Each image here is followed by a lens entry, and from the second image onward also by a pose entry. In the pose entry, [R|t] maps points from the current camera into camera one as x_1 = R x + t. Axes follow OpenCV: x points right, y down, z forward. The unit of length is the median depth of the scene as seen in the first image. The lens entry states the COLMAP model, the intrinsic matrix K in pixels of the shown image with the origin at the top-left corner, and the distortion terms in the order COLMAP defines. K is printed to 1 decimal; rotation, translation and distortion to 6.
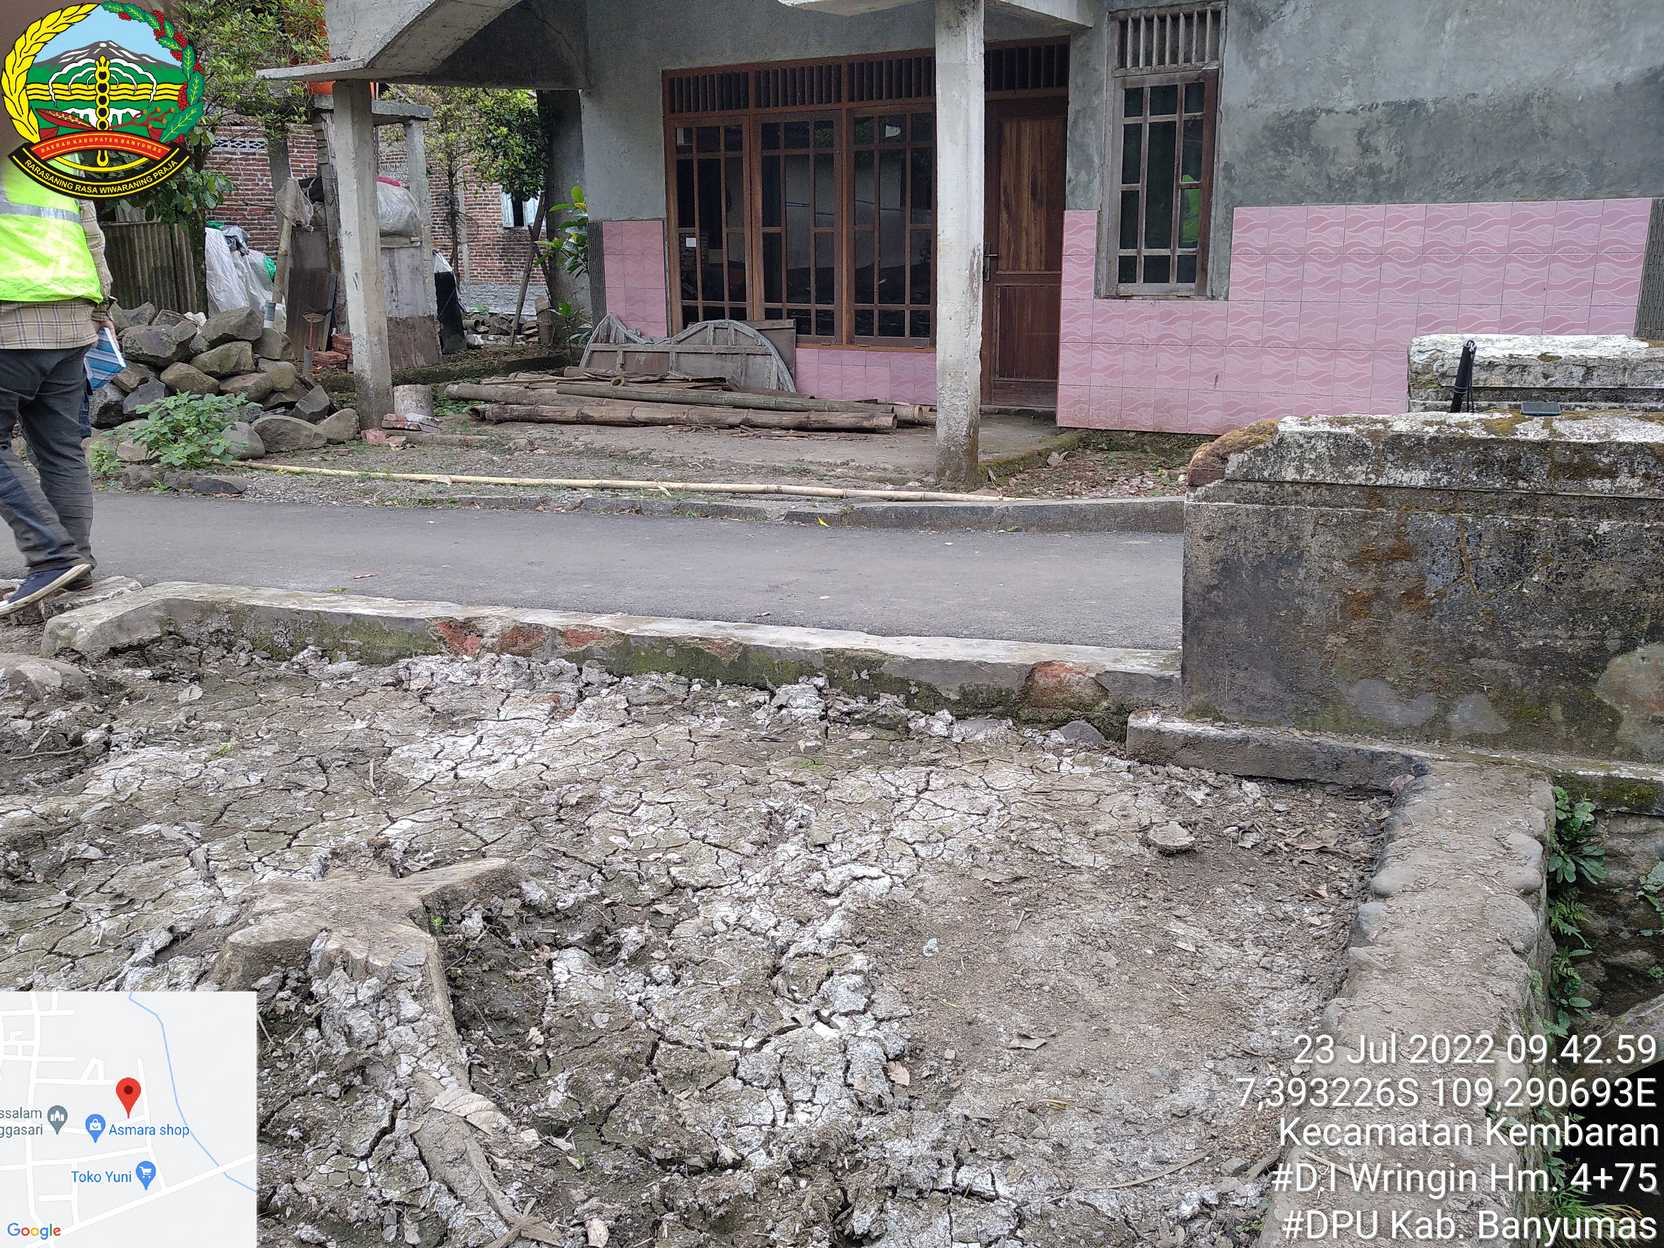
lens RADIAL K [[1399.8, 0, 829.1], [0, 1399.8, 617.6], [0, 0, 1]] dist [-0.017659, 0.004103]
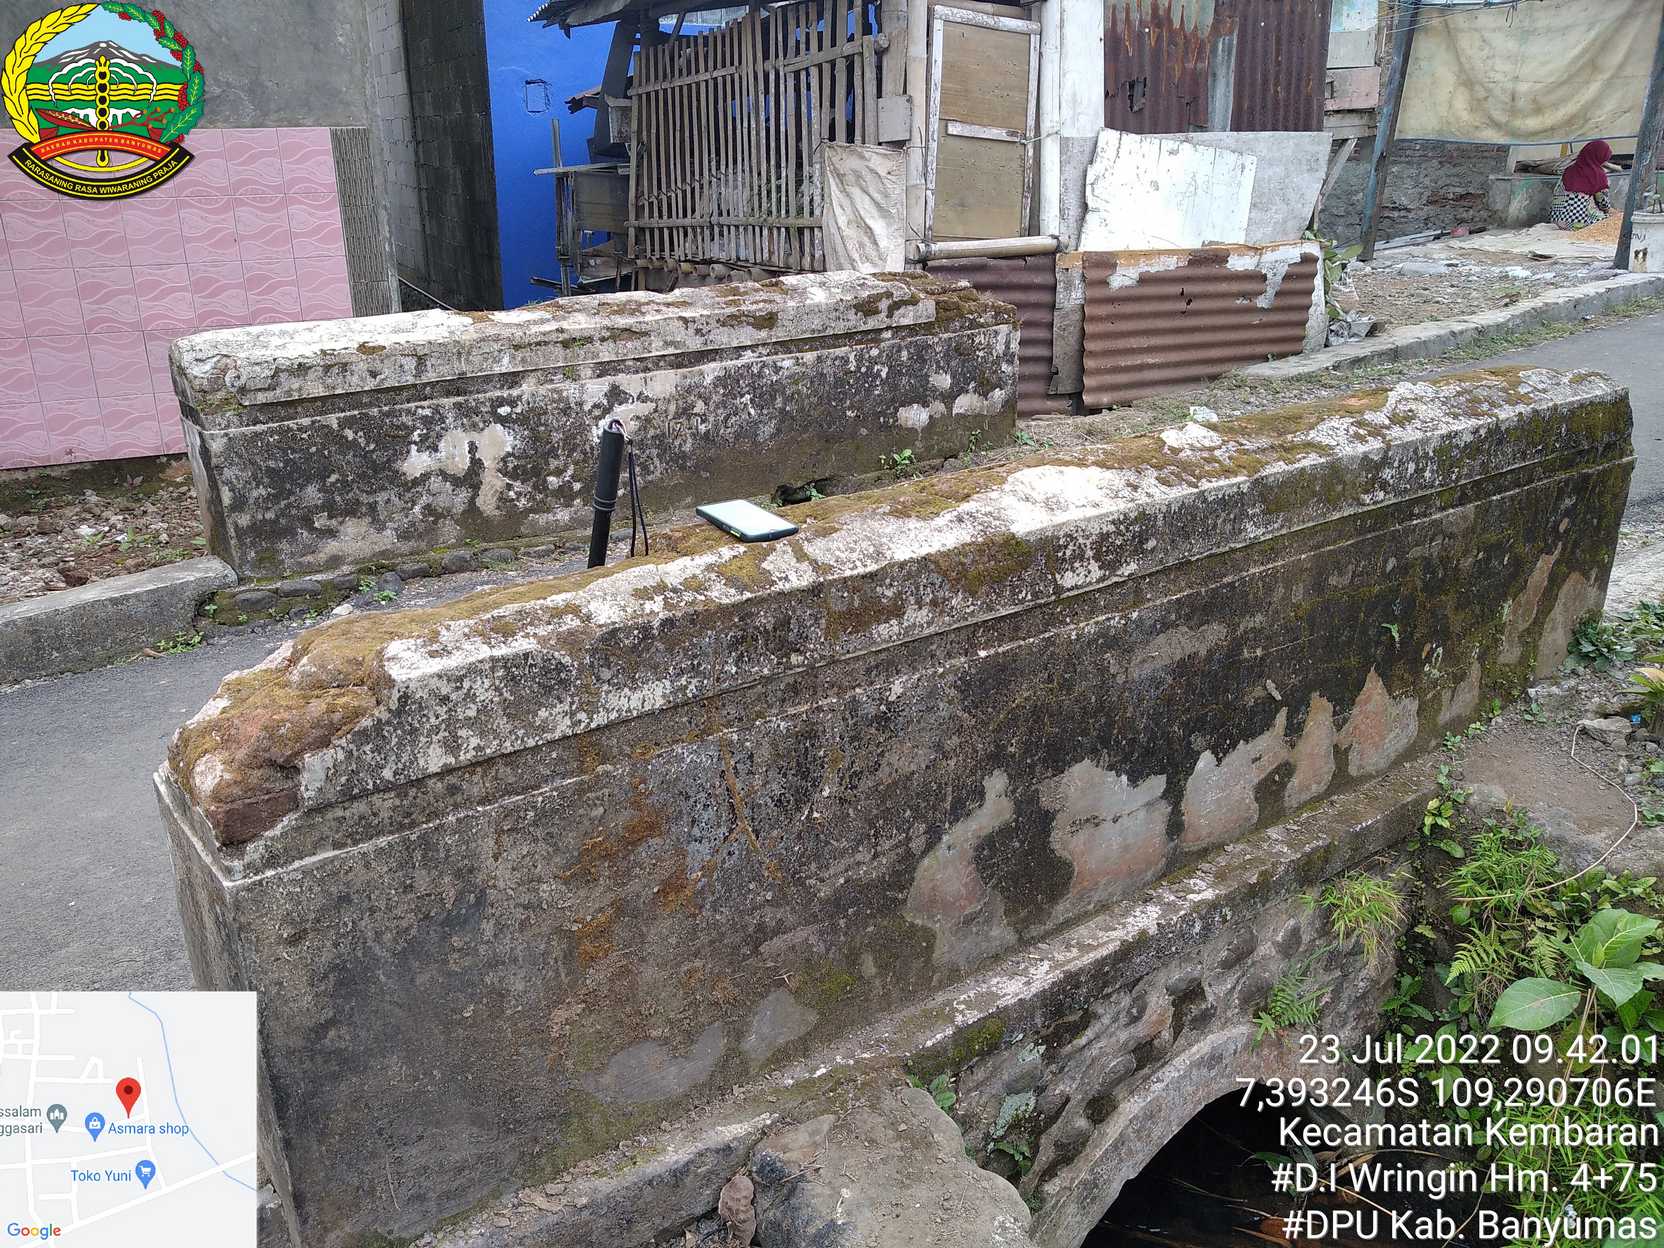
lens RADIAL K [[1376.0, 0, 831.1], [0, 1376.0, 609.2], [0, 0, 1]] dist [0.194079, -0.637482]
pose [[0.556291, -0.265088, 0.787571, 0.044108], [0.221740, 0.960742, 0.166753, -0.204209], [-0.800857, 0.081873, 0.593233, 0.612904]]
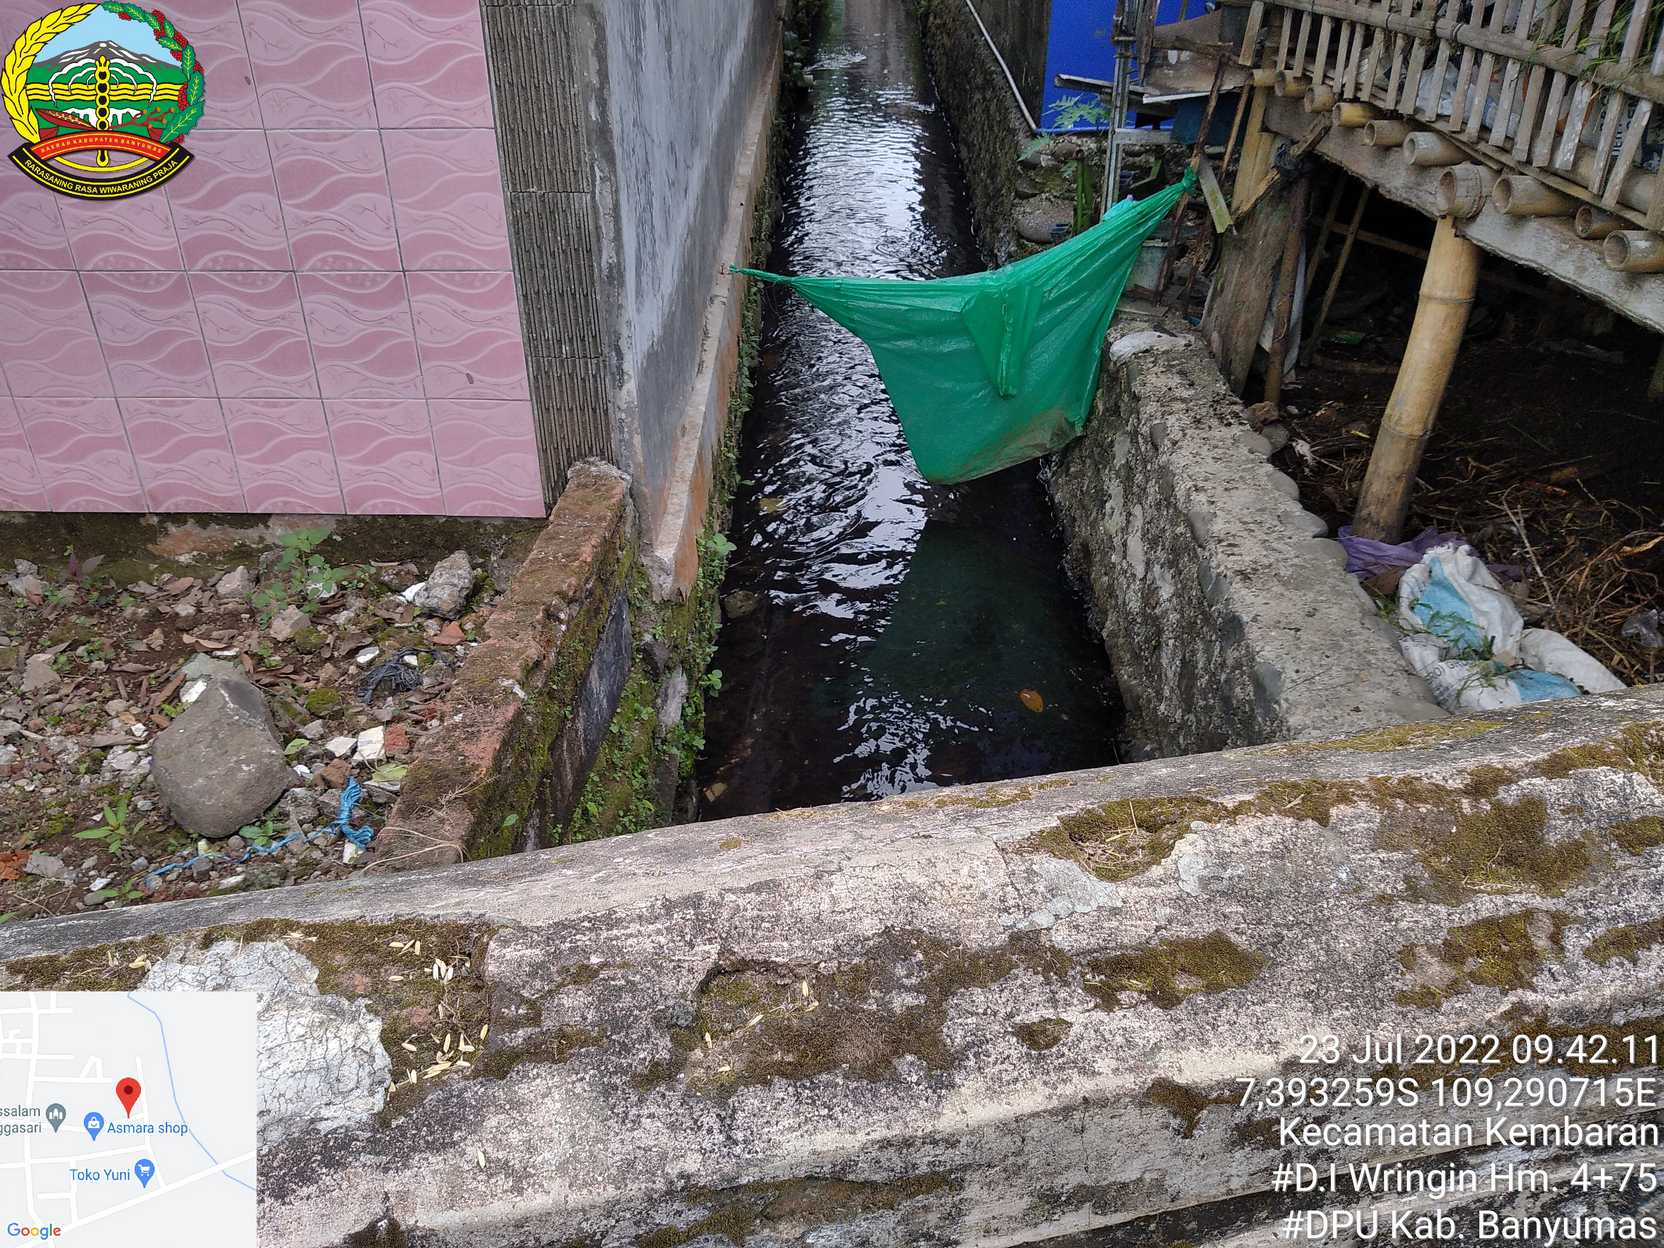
lens RADIAL K [[1402.5, 0, 835.9], [0, 1402.5, 614.7], [0, 0, 1]] dist [0.010683, -0.042397]
pose [[0.855465, -0.271704, 0.440859, 1.028354], [0.140313, 0.941075, 0.307719, -0.456273], [-0.498490, -0.201384, 0.843180, 1.396483]]
